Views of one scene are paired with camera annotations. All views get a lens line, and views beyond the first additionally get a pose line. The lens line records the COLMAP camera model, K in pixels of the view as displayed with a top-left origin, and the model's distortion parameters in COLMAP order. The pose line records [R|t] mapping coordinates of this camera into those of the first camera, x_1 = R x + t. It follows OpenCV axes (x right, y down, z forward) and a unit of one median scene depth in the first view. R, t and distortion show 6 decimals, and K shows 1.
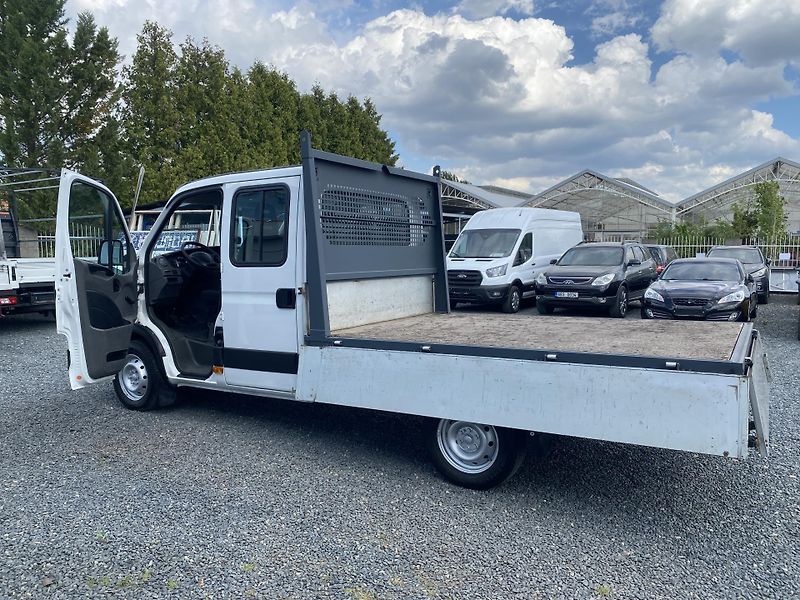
lens RADIAL K [[613.3, 0, 395.8], [0, 613.3, 297.8], [0, 0, 1]] dist [-0.002729, -0.001082]
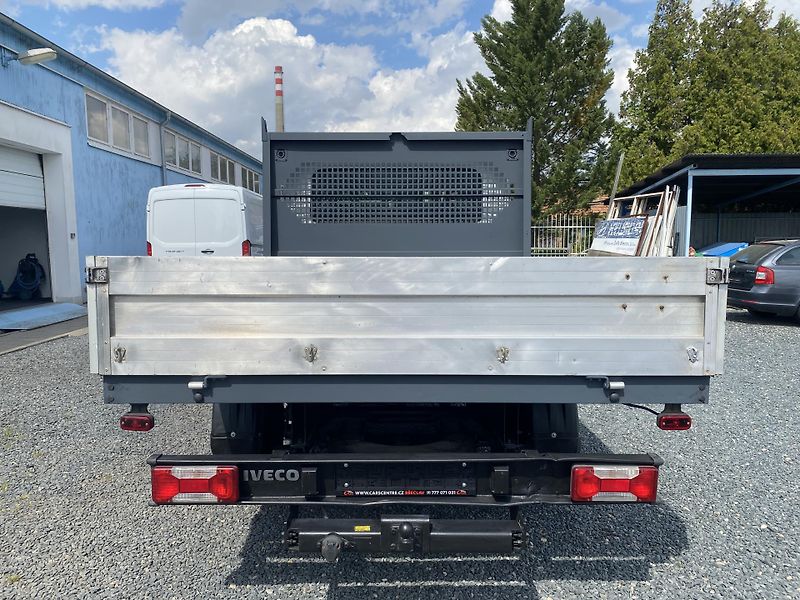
lens RADIAL K [[608.1, 0, 382.3], [0, 608.1, 300.0], [0, 0, 1]] dist [0.001065, -0.005904]
pose [[0.511495, 0.076750, -0.855852, 0.242216], [-0.061438, 0.996721, 0.052665, -0.006353], [0.857087, 0.025644, 0.514533, 0.174947]]
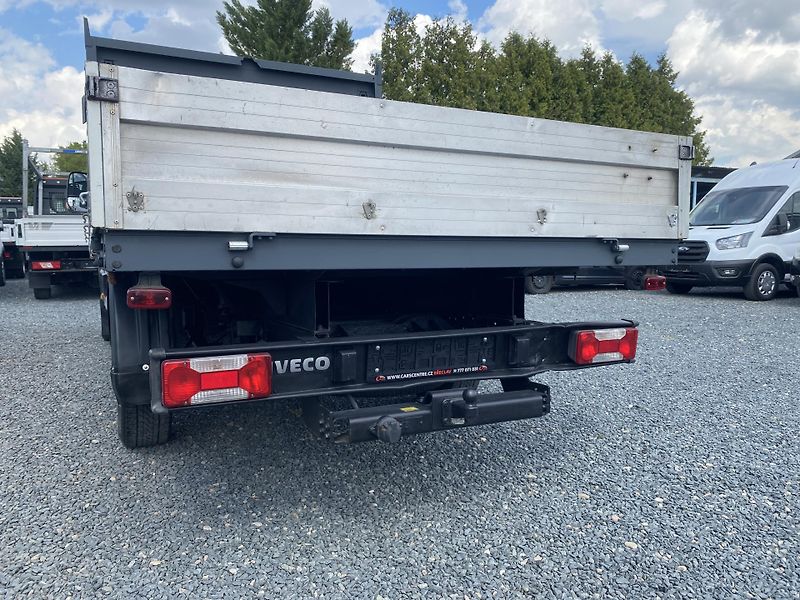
lens RADIAL K [[608.1, 0, 382.3], [0, 608.1, 300.0], [0, 0, 1]] dist [0.001065, -0.005904]
pose [[0.838045, 0.050222, -0.543284, 0.191222], [-0.044785, 0.998726, 0.023240, 0.025792], [0.543760, 0.004855, 0.839227, 0.136178]]
